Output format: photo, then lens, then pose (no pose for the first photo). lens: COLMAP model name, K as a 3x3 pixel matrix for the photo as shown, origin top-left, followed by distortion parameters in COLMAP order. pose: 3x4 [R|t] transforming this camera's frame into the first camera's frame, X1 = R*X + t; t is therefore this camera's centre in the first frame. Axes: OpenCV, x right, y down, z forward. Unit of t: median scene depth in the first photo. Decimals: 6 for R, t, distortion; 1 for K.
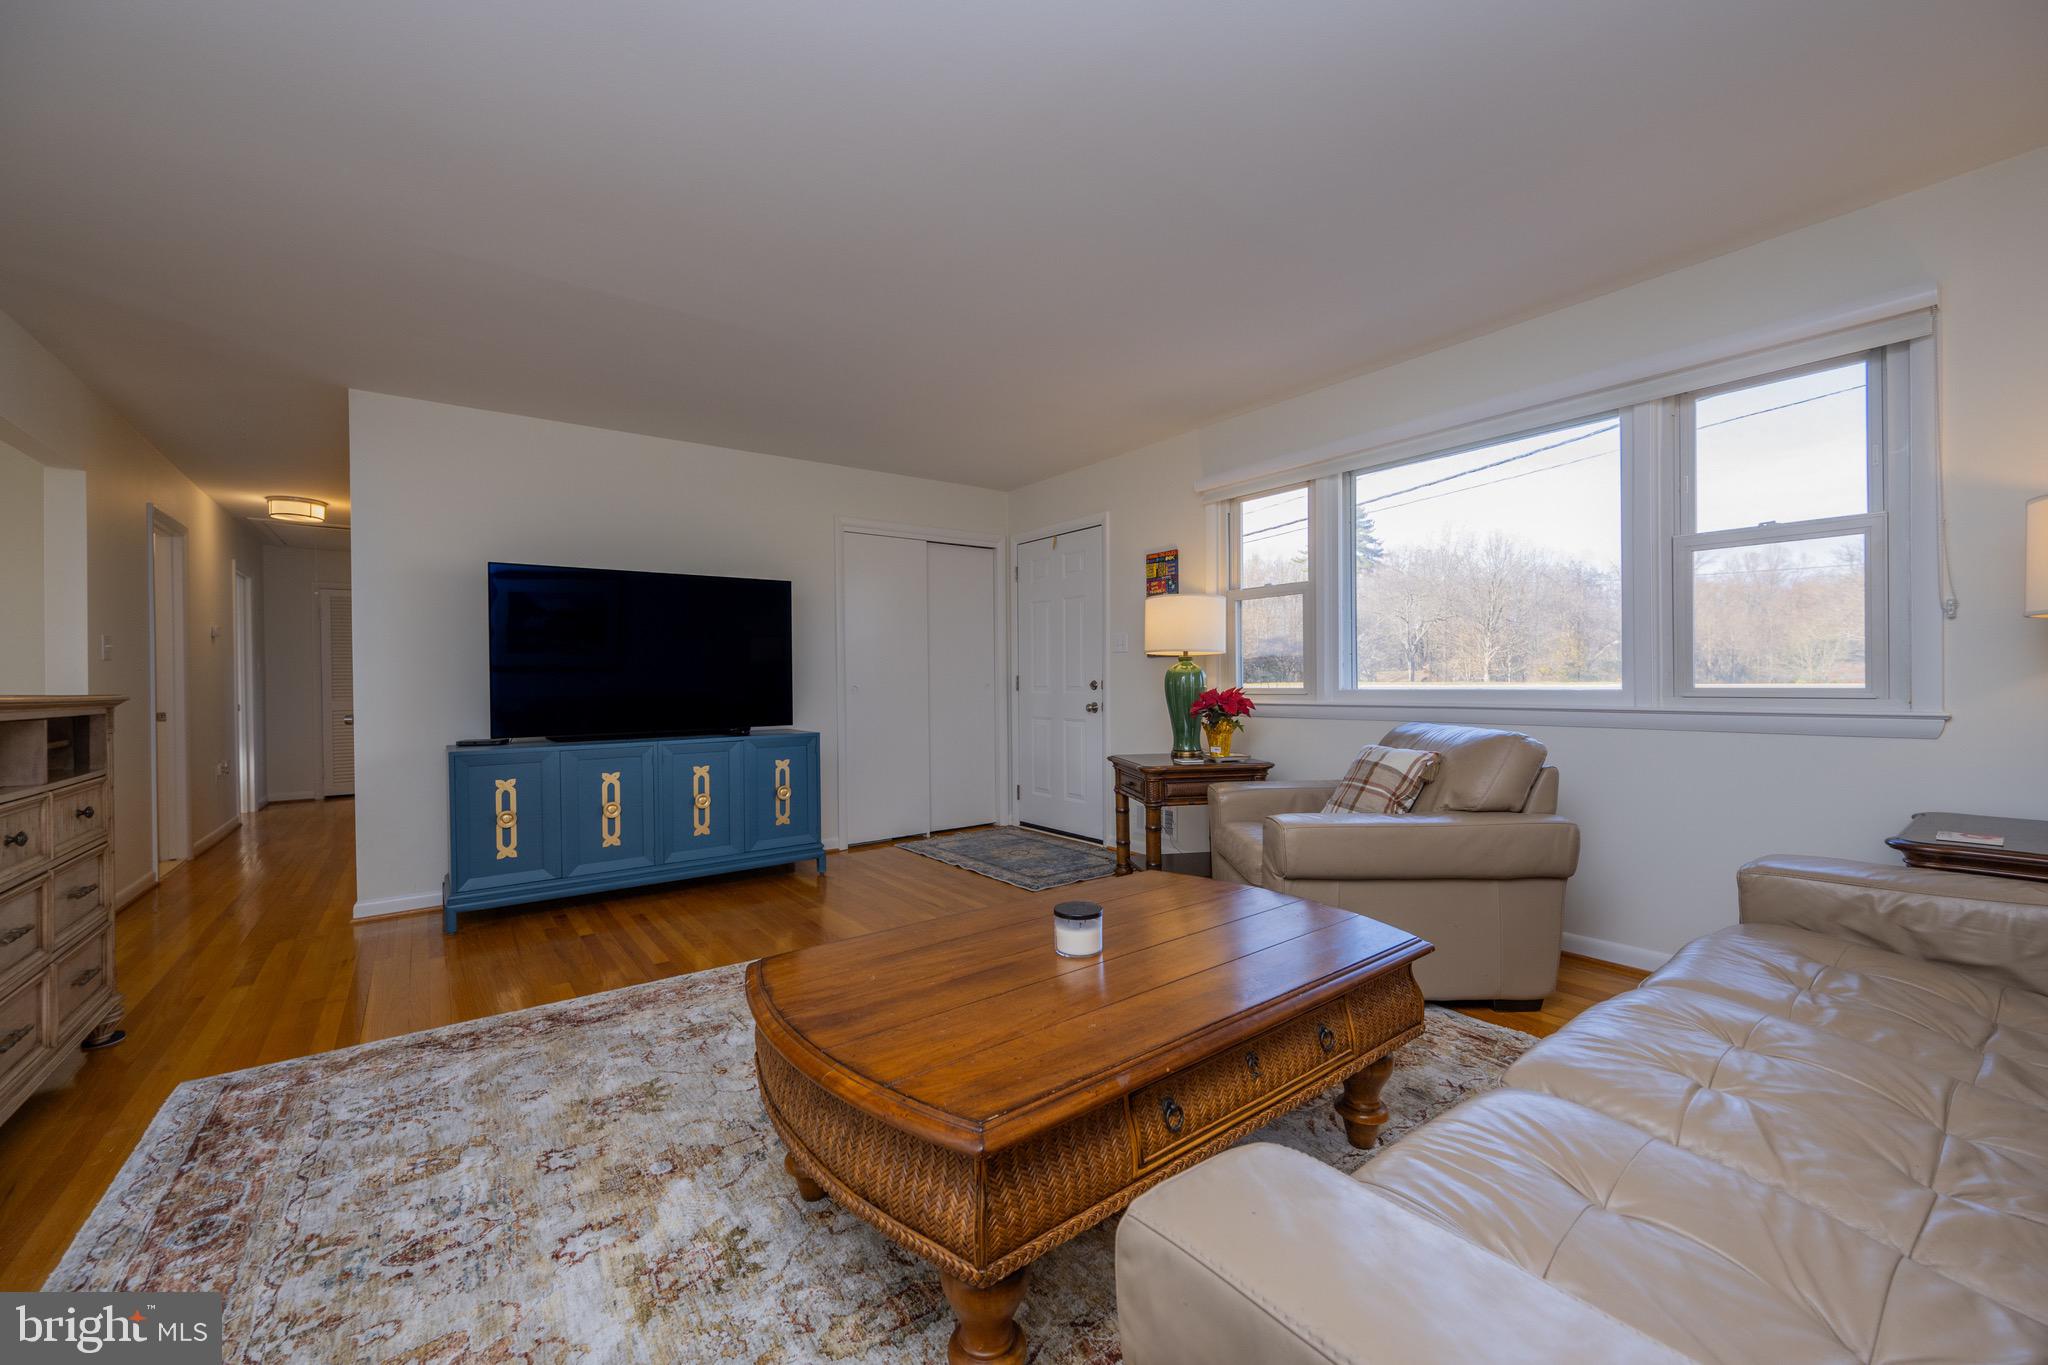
lens RADIAL K [[804.5, 0, 1018.1], [0, 804.5, 697.0], [0, 0, 1]] dist [-0.006780, 0.001194]
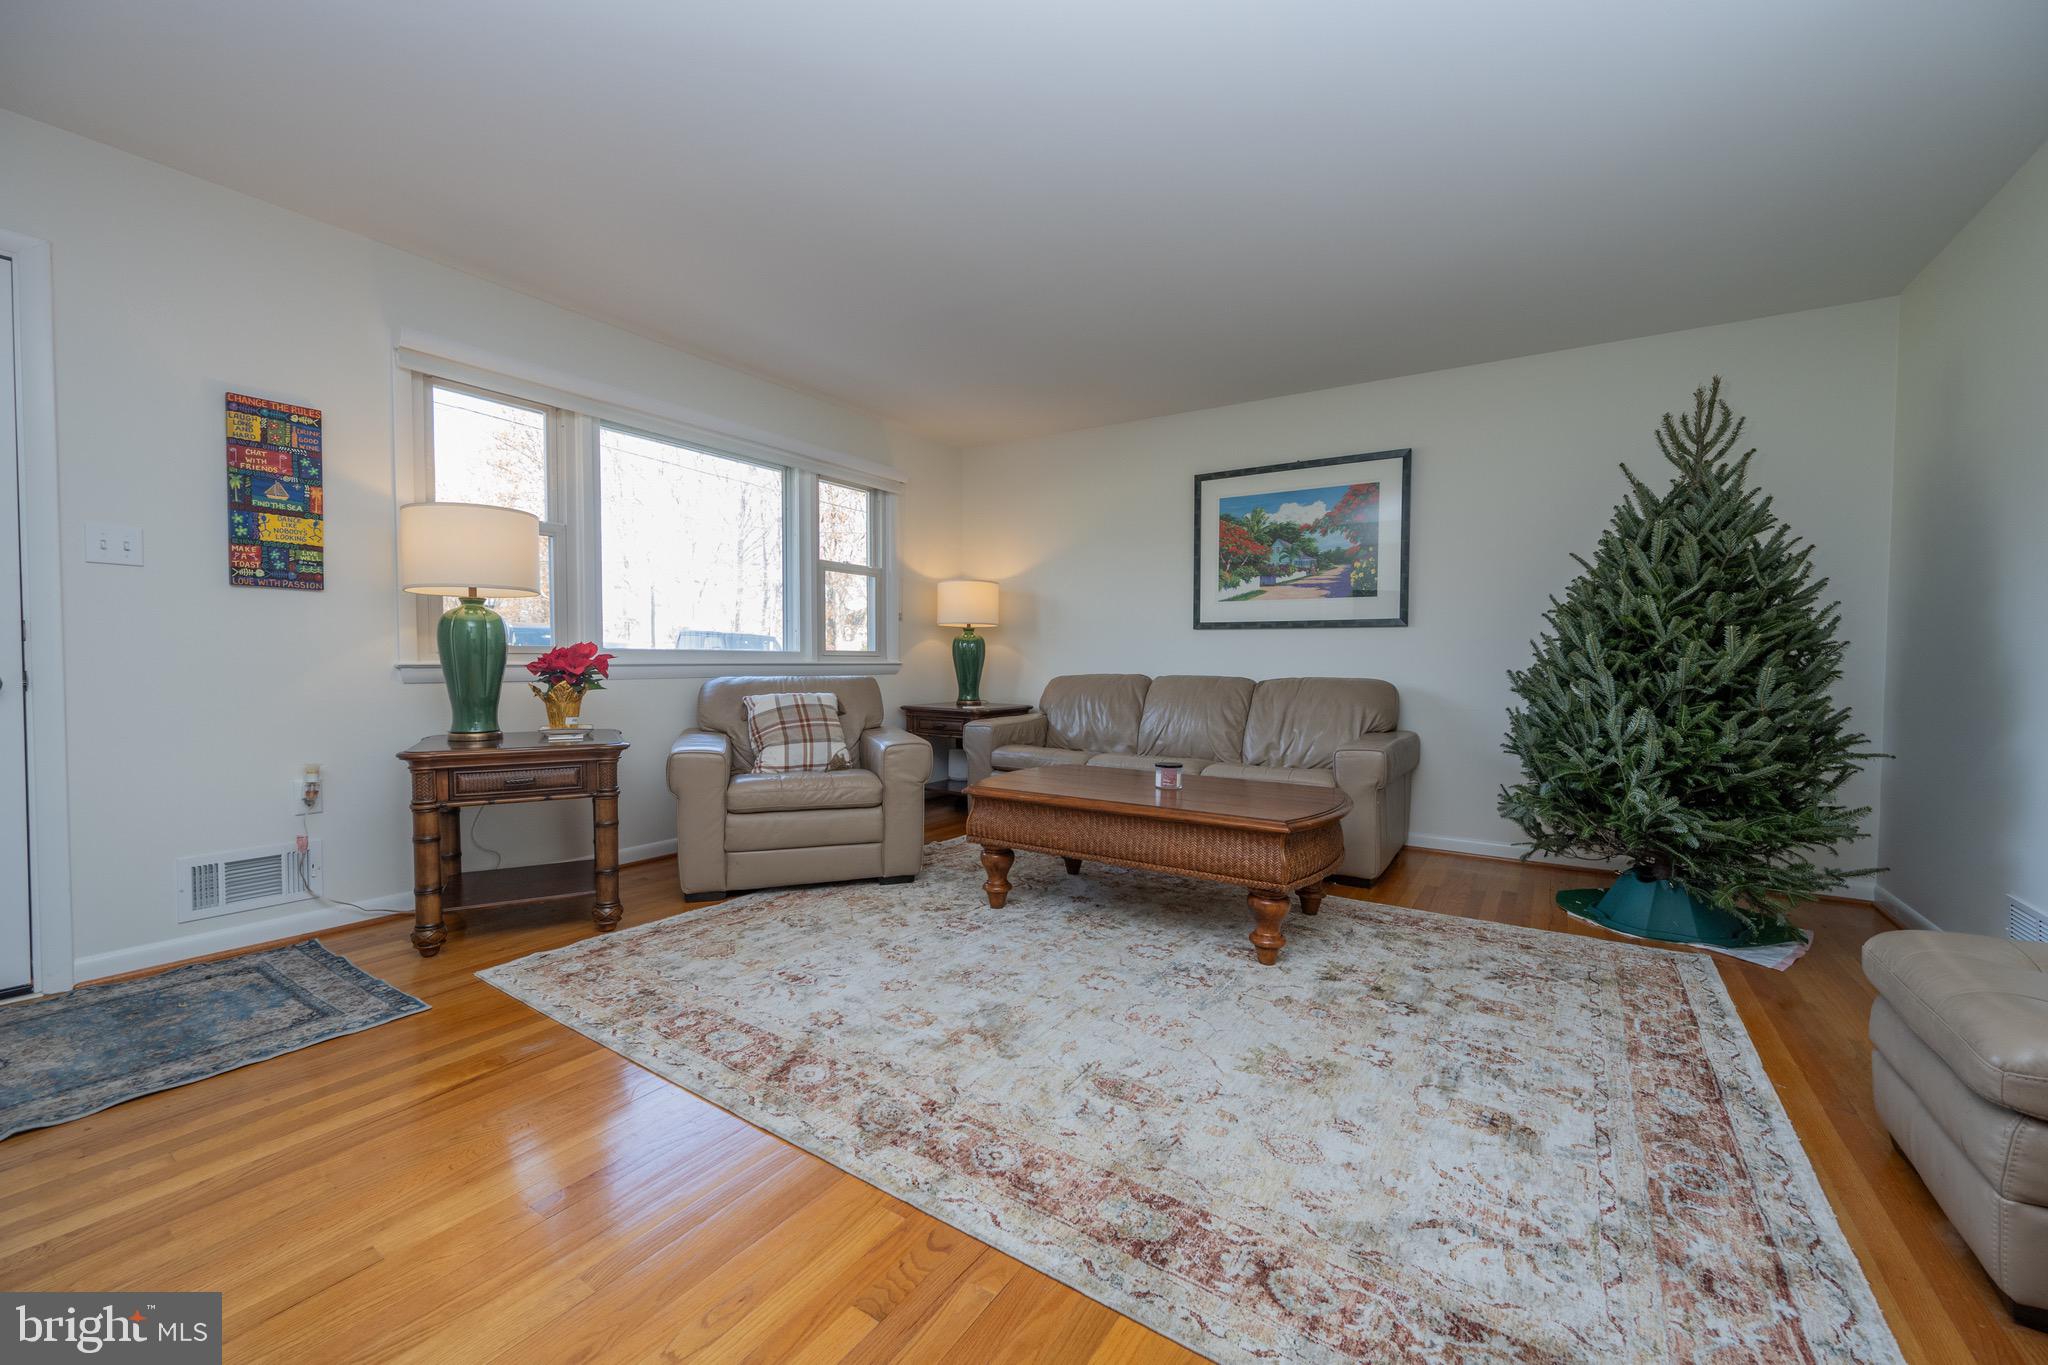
lens RADIAL K [[804.5, 0, 1019.1], [0, 804.5, 684.8], [0, 0, 1]] dist [-0.006780, 0.001194]
pose [[-0.328131, -0.040566, 0.943761, -0.621477], [-0.007370, 0.999157, 0.040385, -0.005798], [-0.944604, 0.006296, -0.328153, 0.781336]]
